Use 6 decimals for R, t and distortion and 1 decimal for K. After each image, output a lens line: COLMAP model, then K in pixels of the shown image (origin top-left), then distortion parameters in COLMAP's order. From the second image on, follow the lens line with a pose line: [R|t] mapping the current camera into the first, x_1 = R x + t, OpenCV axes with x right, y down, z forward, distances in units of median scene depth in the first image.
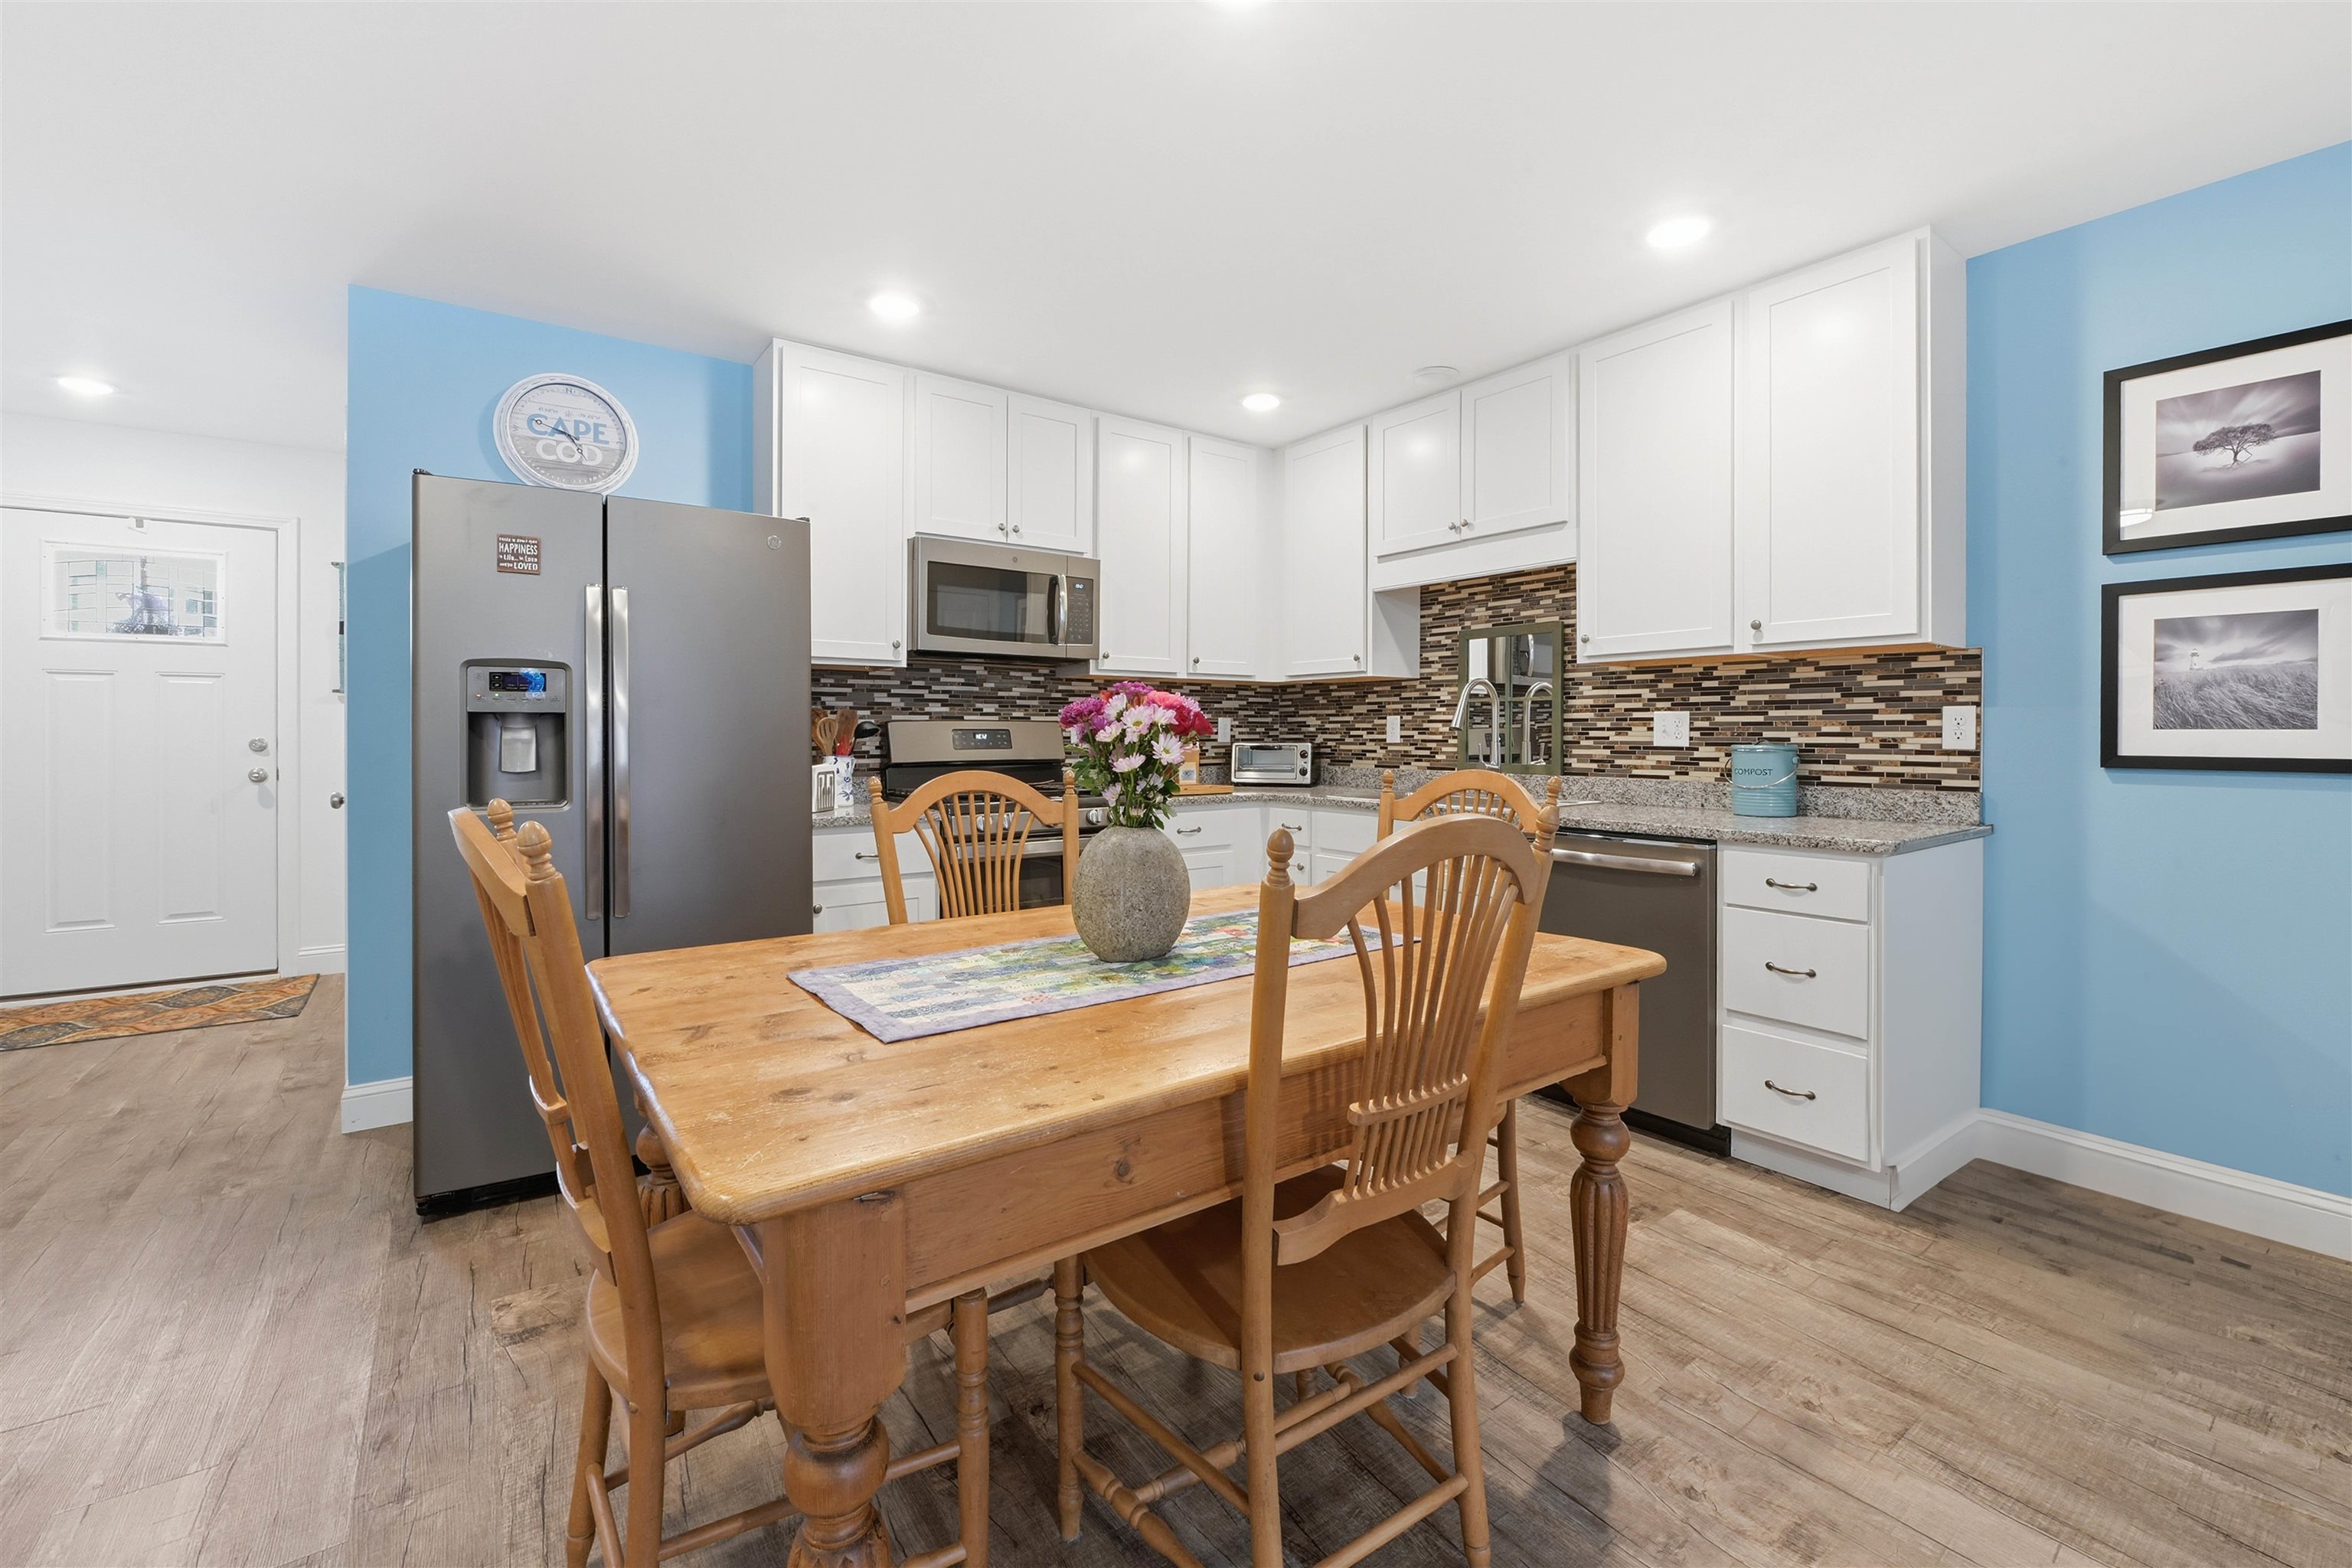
lens RADIAL K [[987.3, 0, 1171.5], [0, 987.3, 739.7], [0, 0, 1]] dist [-0.003332, -0.000134]
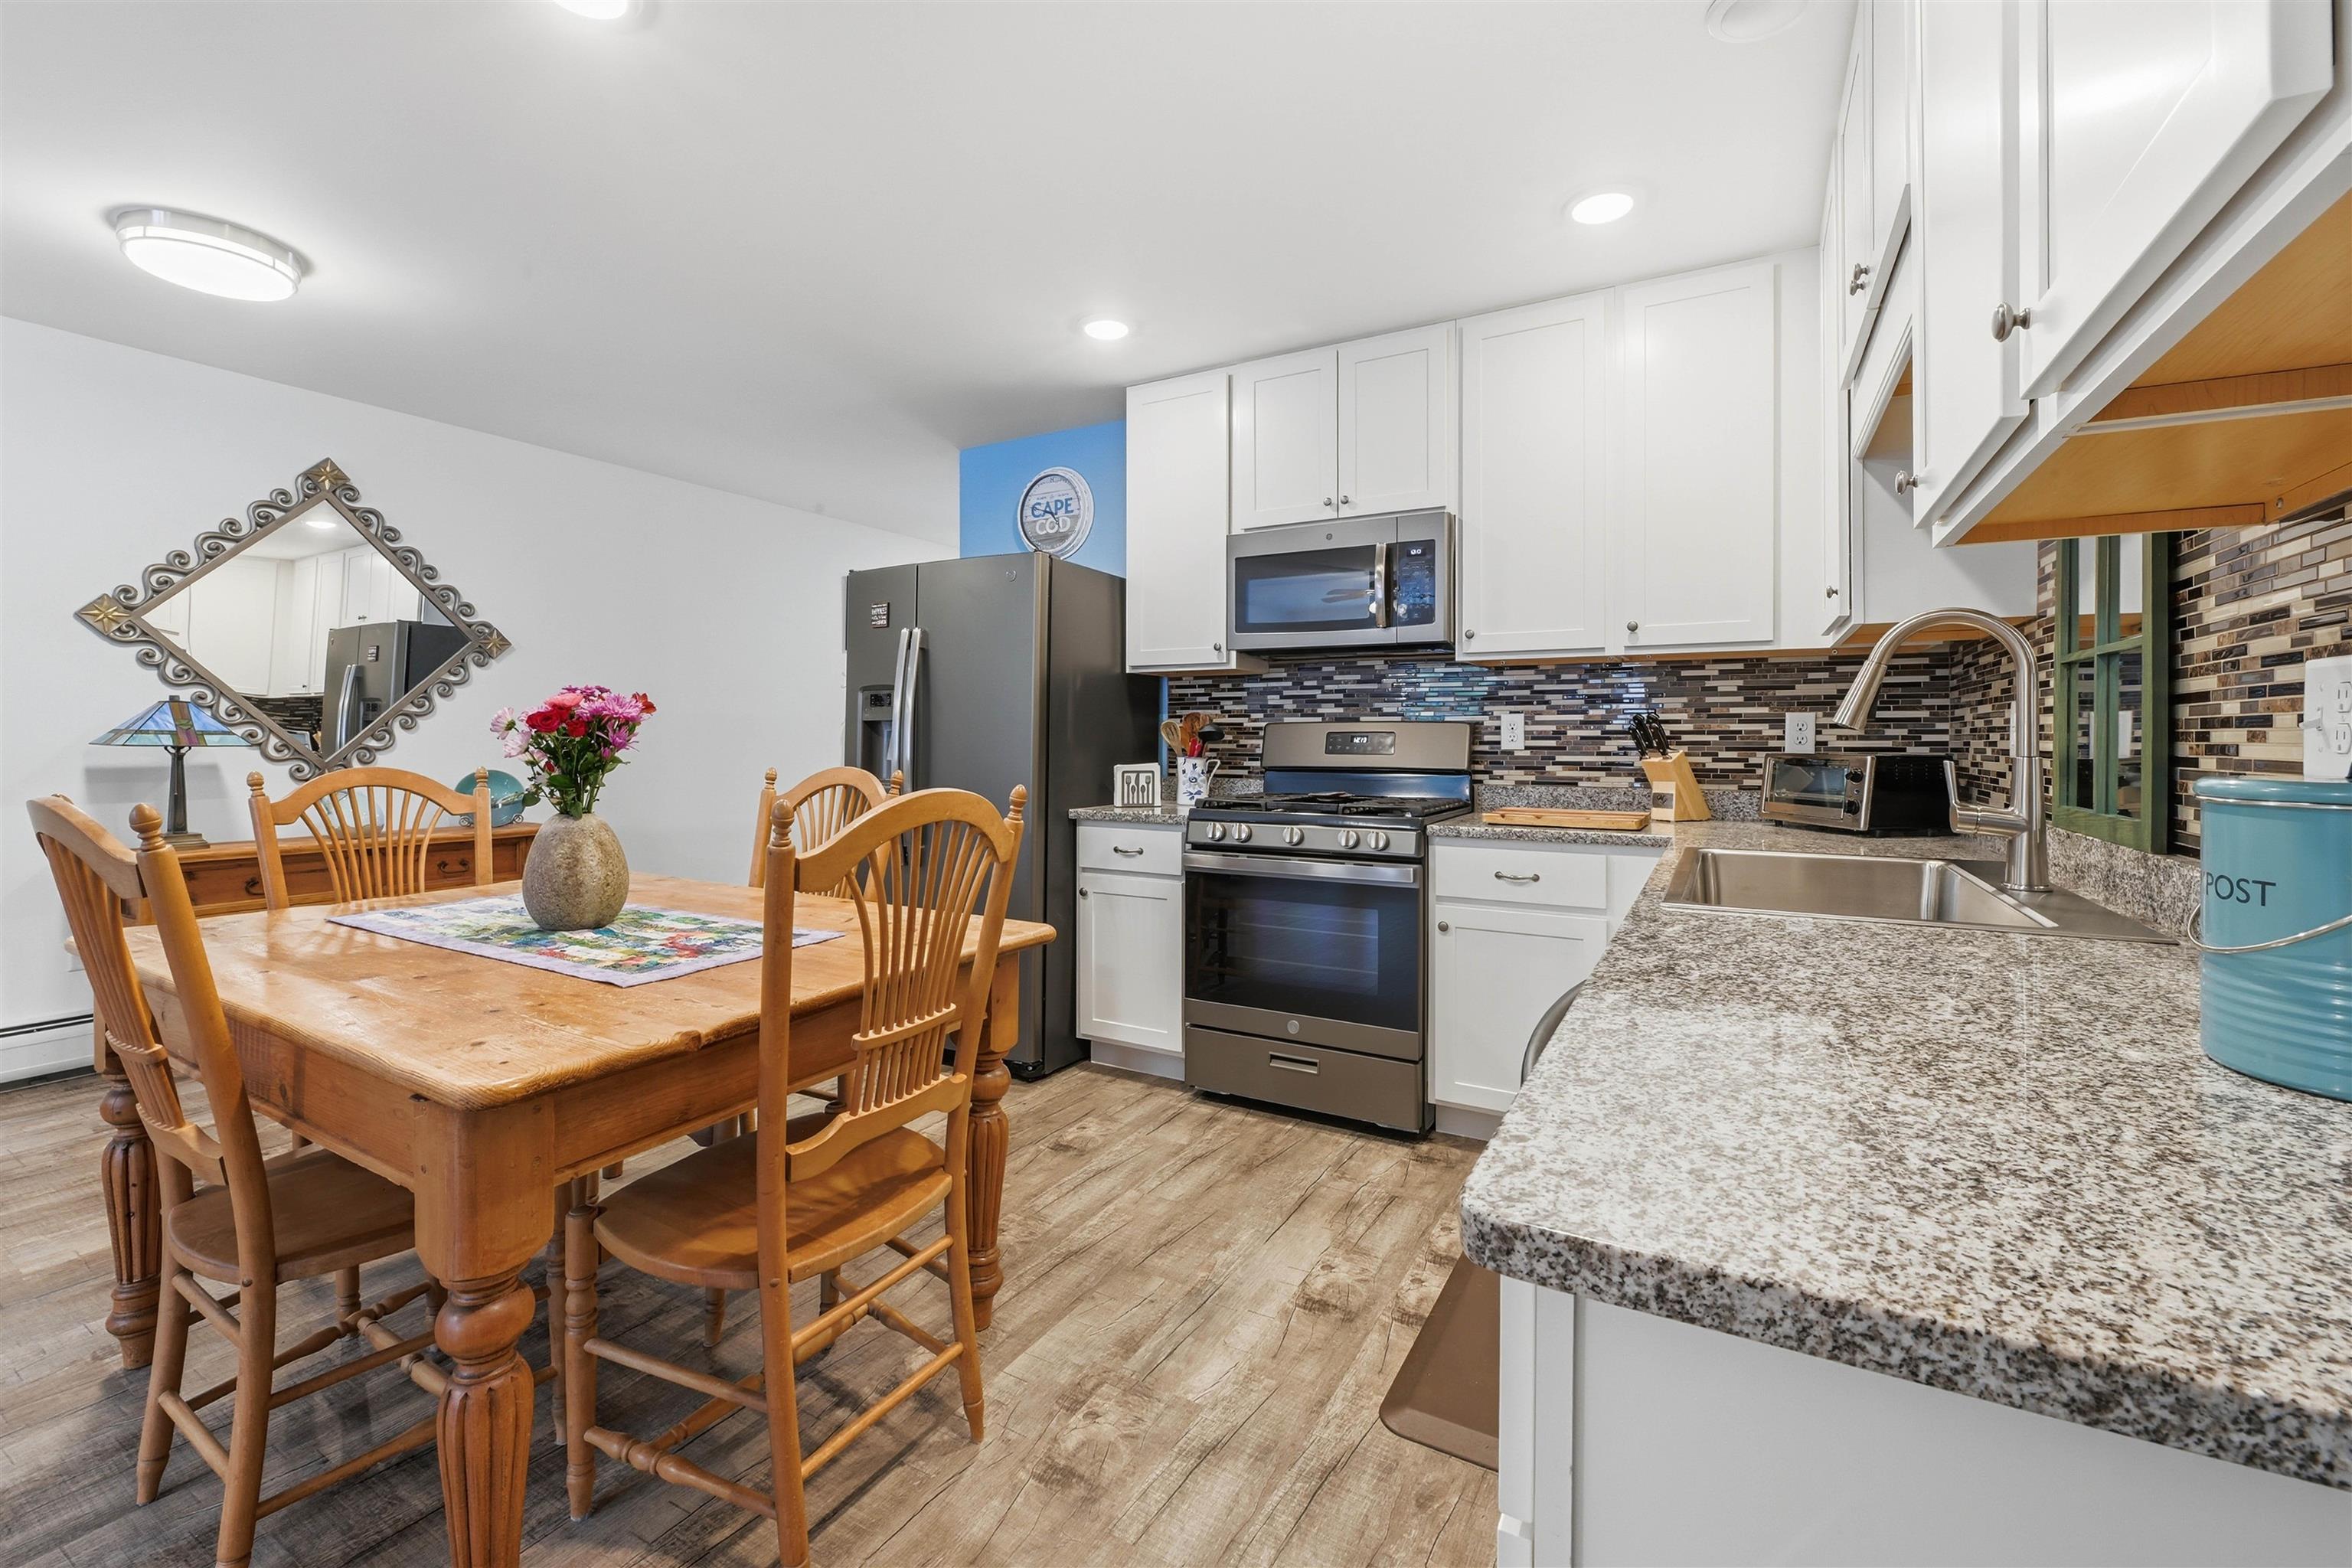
lens RADIAL K [[964.4, 0, 1178.1], [0, 964.4, 743.9], [0, 0, 1]] dist [-0.007482, -0.000506]
pose [[0.415936, 0.007334, -0.909364, 0.550620], [-0.010252, 0.999942, 0.003375, -0.001063], [0.909336, 0.007919, 0.415987, 0.517767]]
